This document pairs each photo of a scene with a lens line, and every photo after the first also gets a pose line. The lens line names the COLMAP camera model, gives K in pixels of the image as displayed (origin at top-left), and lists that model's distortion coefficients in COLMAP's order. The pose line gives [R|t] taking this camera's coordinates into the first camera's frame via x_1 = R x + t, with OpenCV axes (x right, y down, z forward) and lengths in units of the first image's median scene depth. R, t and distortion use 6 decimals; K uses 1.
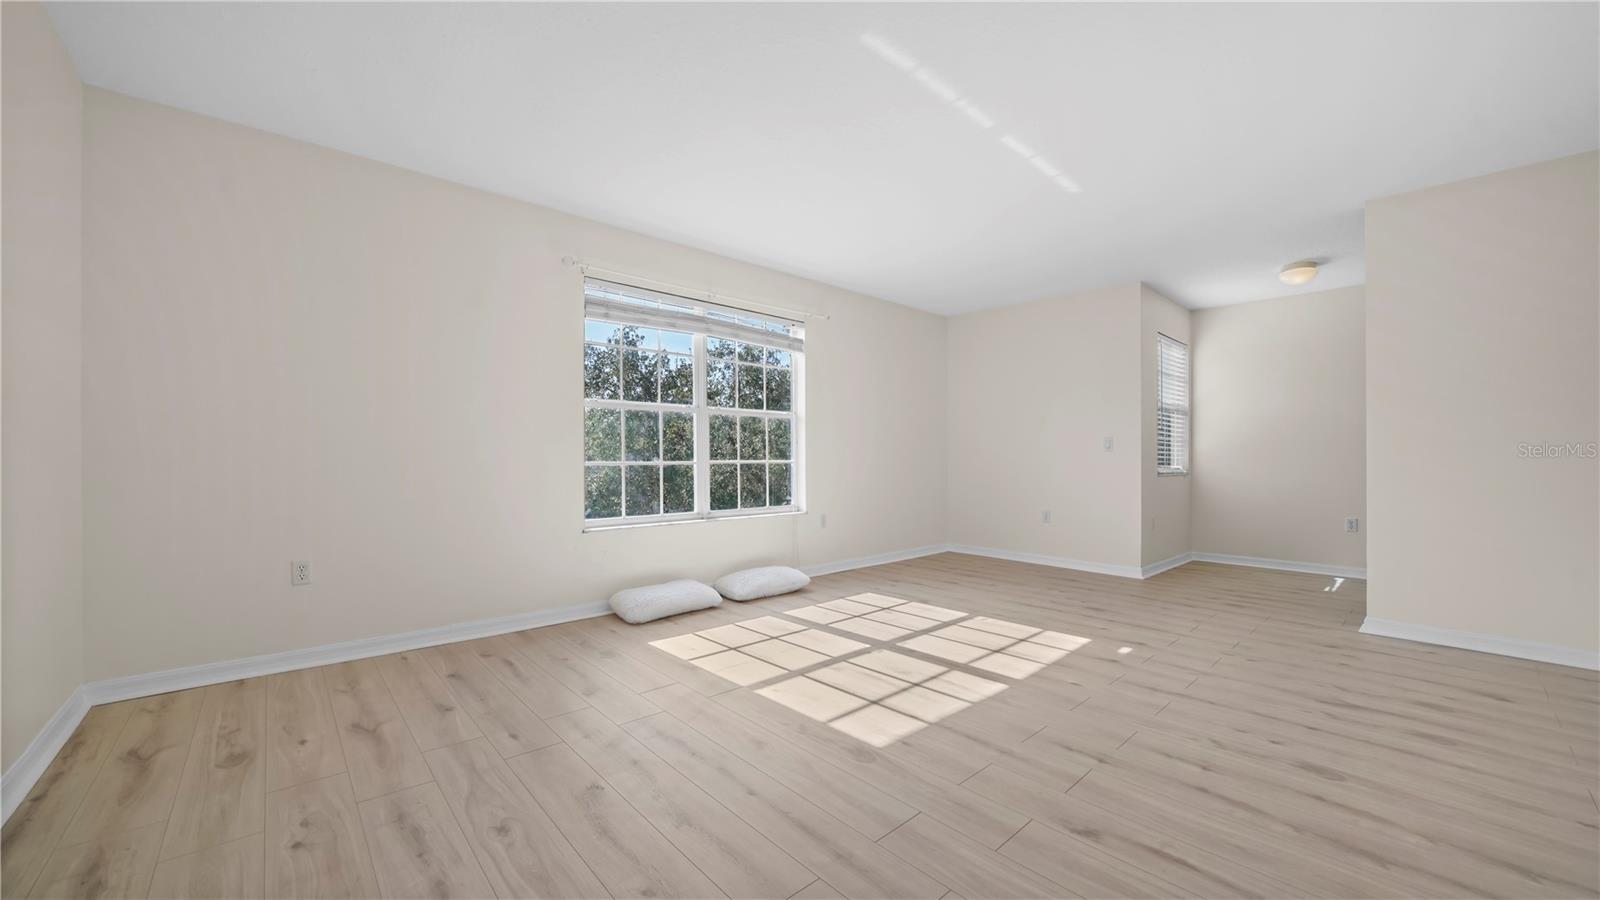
lens RADIAL K [[584.8, 0, 794.6], [0, 584.8, 458.9], [0, 0, 1]] dist [-0.013581, -0.000237]
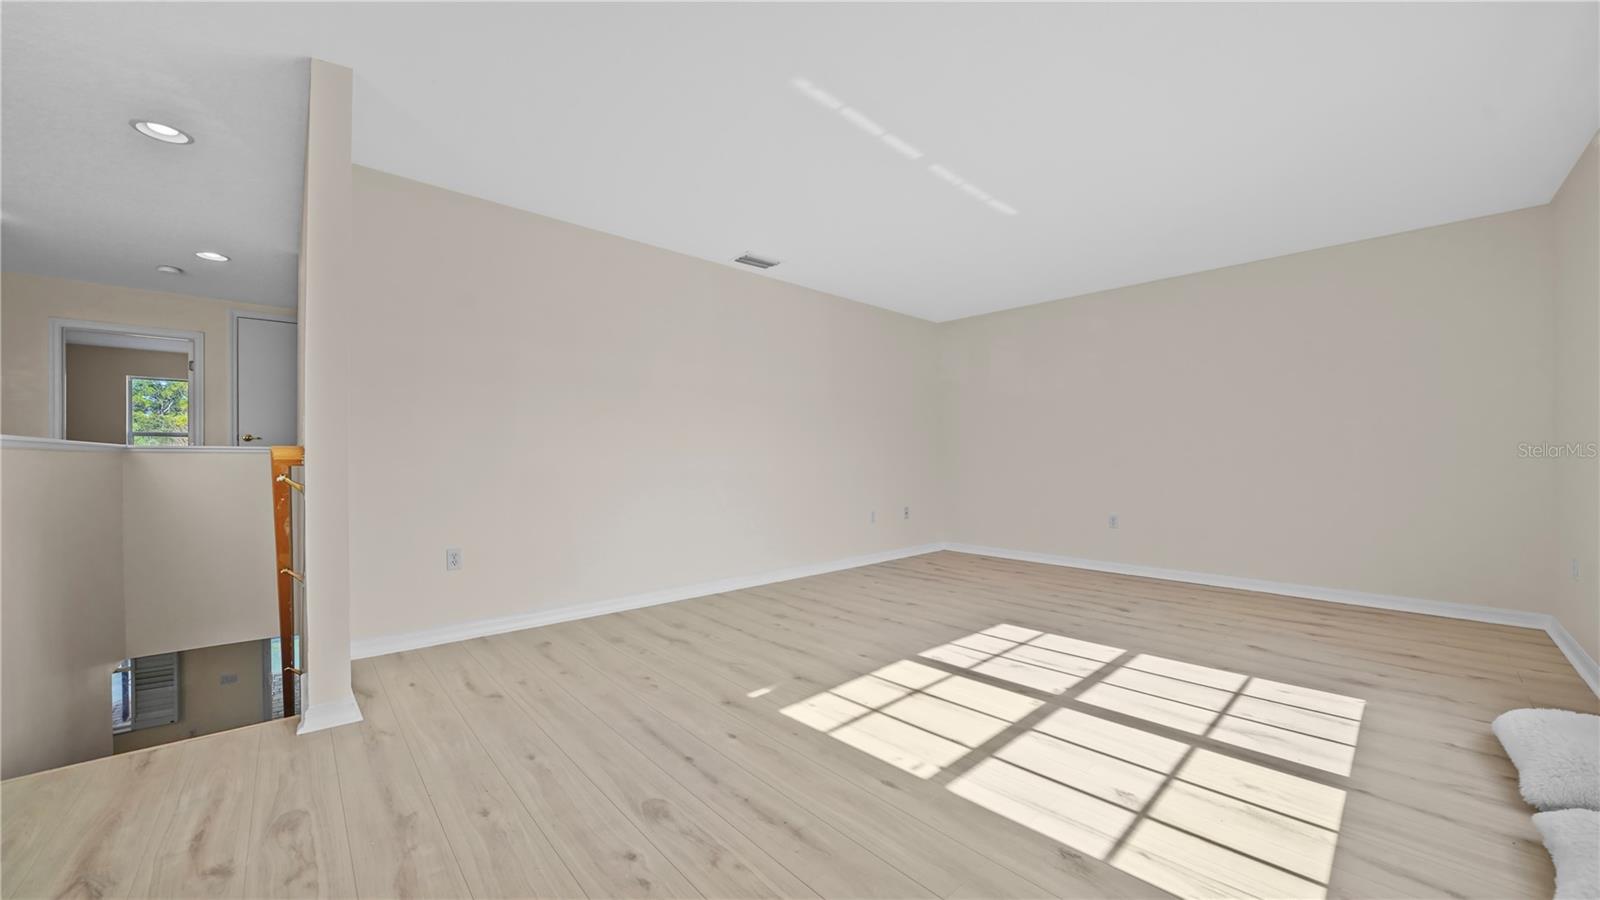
lens RADIAL K [[558.9, 0, 807.4], [0, 558.9, 460.3], [0, 0, 1]] dist [-0.020068, -0.000018]
pose [[-0.999793, 0.000480, -0.020324, 0.557438], [0.000540, 0.999996, -0.002925, 0.003078], [0.020323, -0.002935, -0.999789, 1.919816]]
